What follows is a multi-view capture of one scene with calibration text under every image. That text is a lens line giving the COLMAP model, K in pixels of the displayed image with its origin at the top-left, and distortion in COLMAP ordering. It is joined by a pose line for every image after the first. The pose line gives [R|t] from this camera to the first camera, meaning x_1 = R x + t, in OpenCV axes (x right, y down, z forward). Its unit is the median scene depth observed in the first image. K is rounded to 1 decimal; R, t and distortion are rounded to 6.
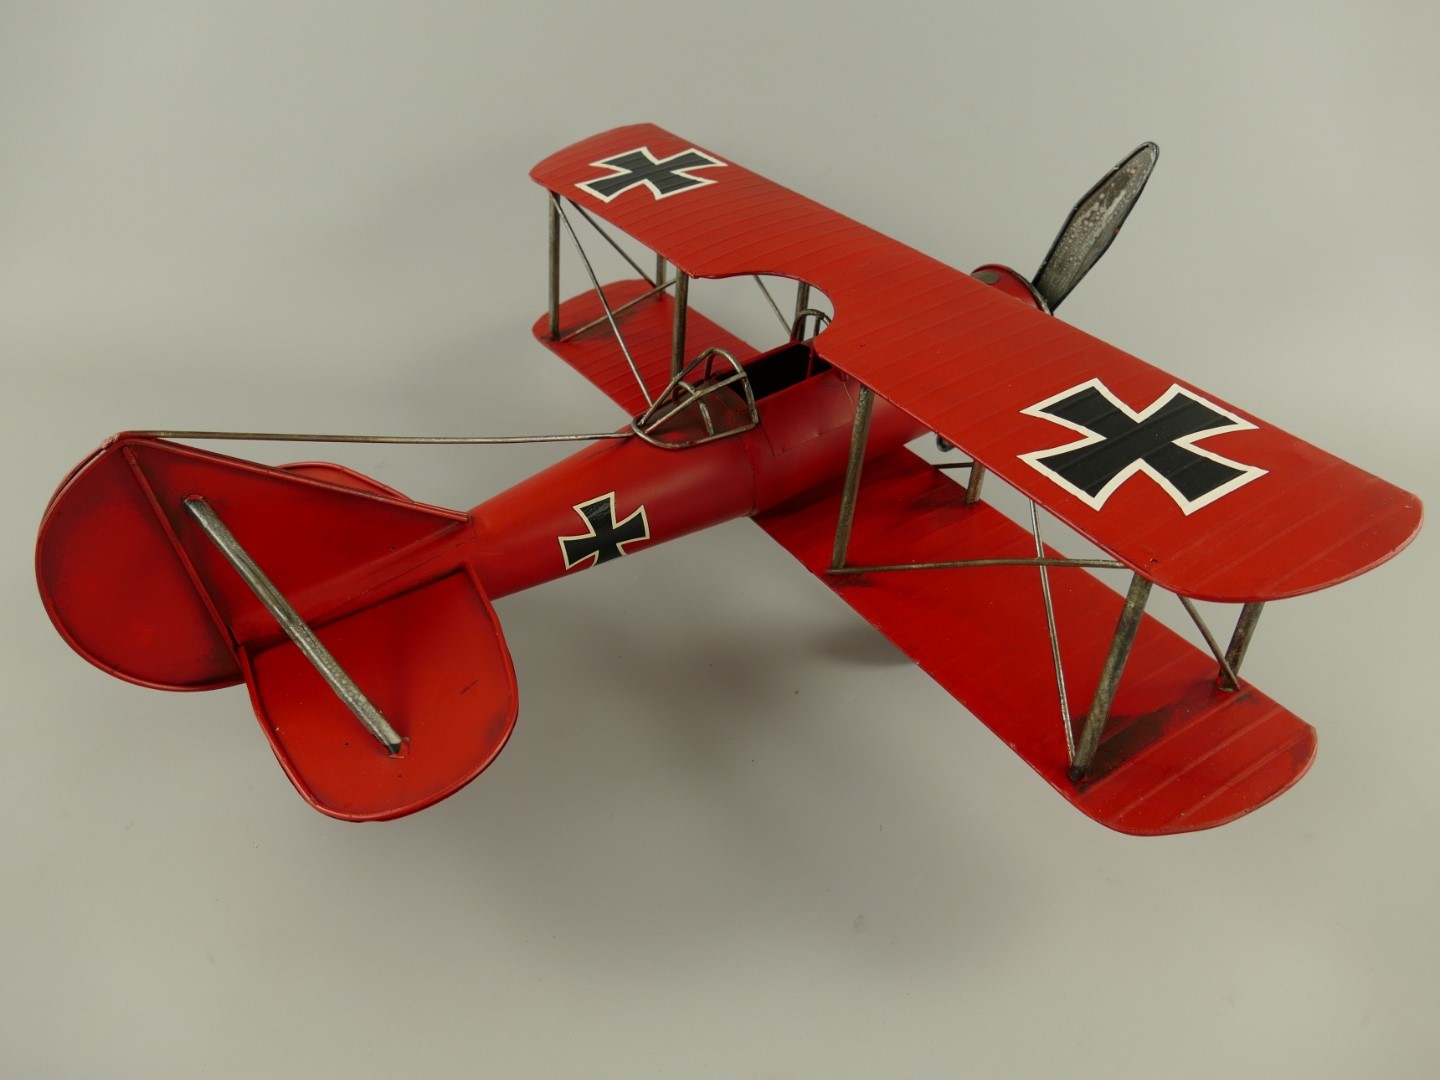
lens RADIAL K [[1131.1, 0, 720.0], [0, 1131.1, 540.0], [0, 0, 1]] dist [-0.002633, 0.000059]
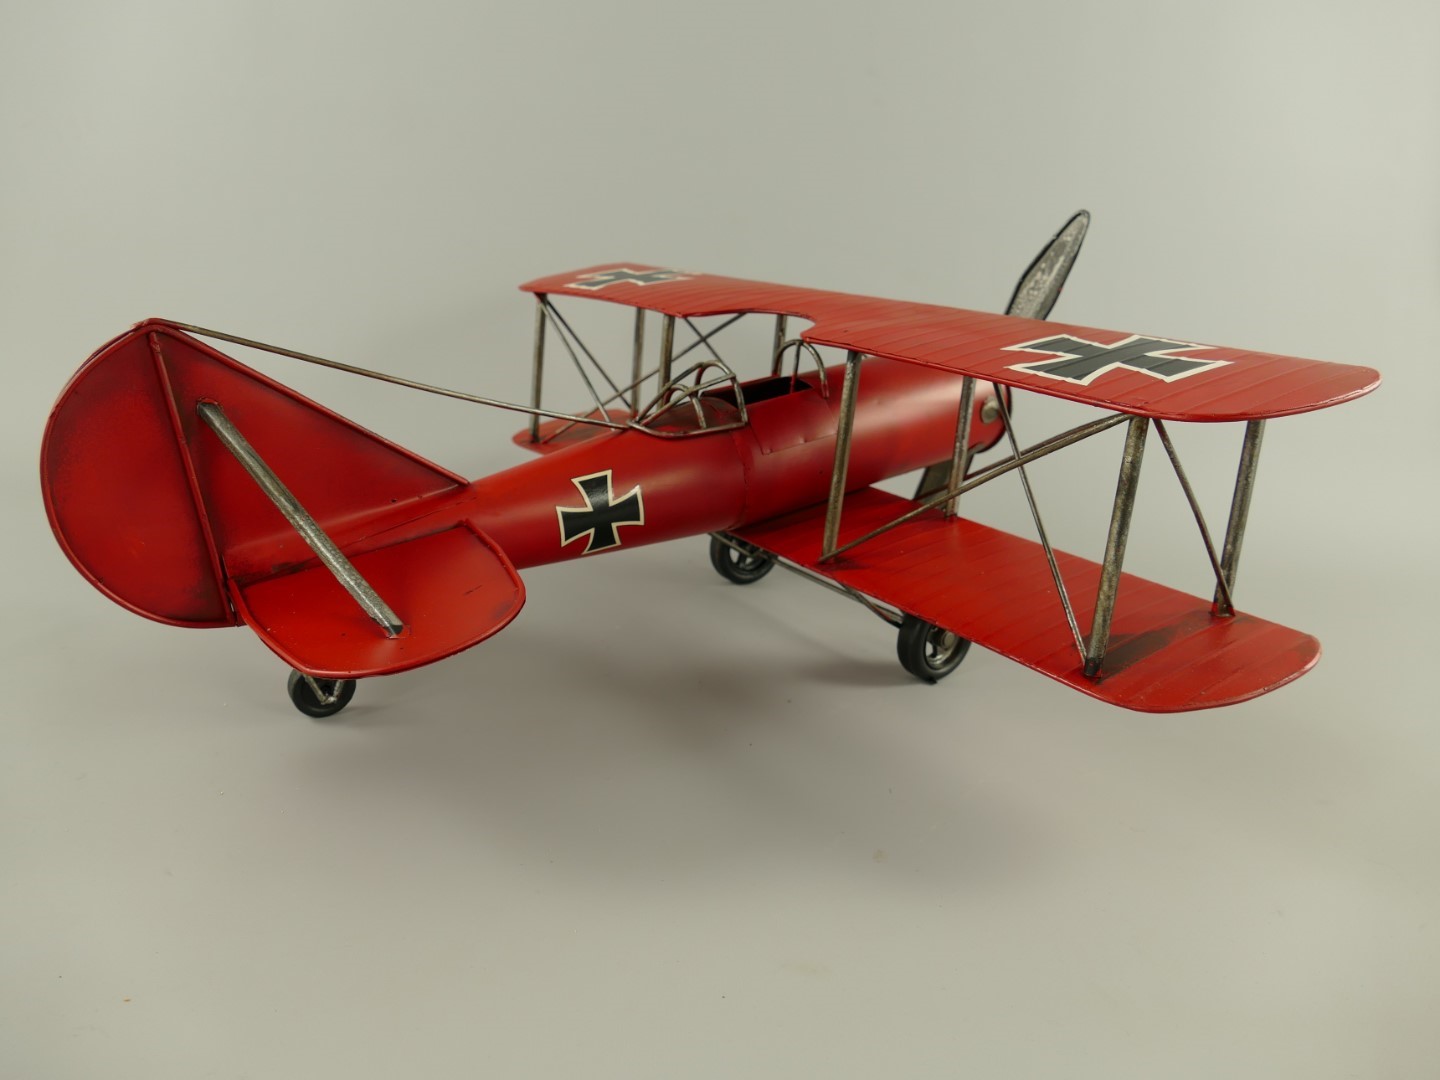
lens RADIAL K [[1131.1, 0, 720.0], [0, 1131.1, 540.0], [0, 0, 1]] dist [-0.002633, 0.000059]
pose [[0.998074, 0.002145, 0.062001, -0.057620], [0.016576, 0.953847, -0.299835, 0.321332], [-0.059783, 0.300285, 0.951974, 0.036590]]
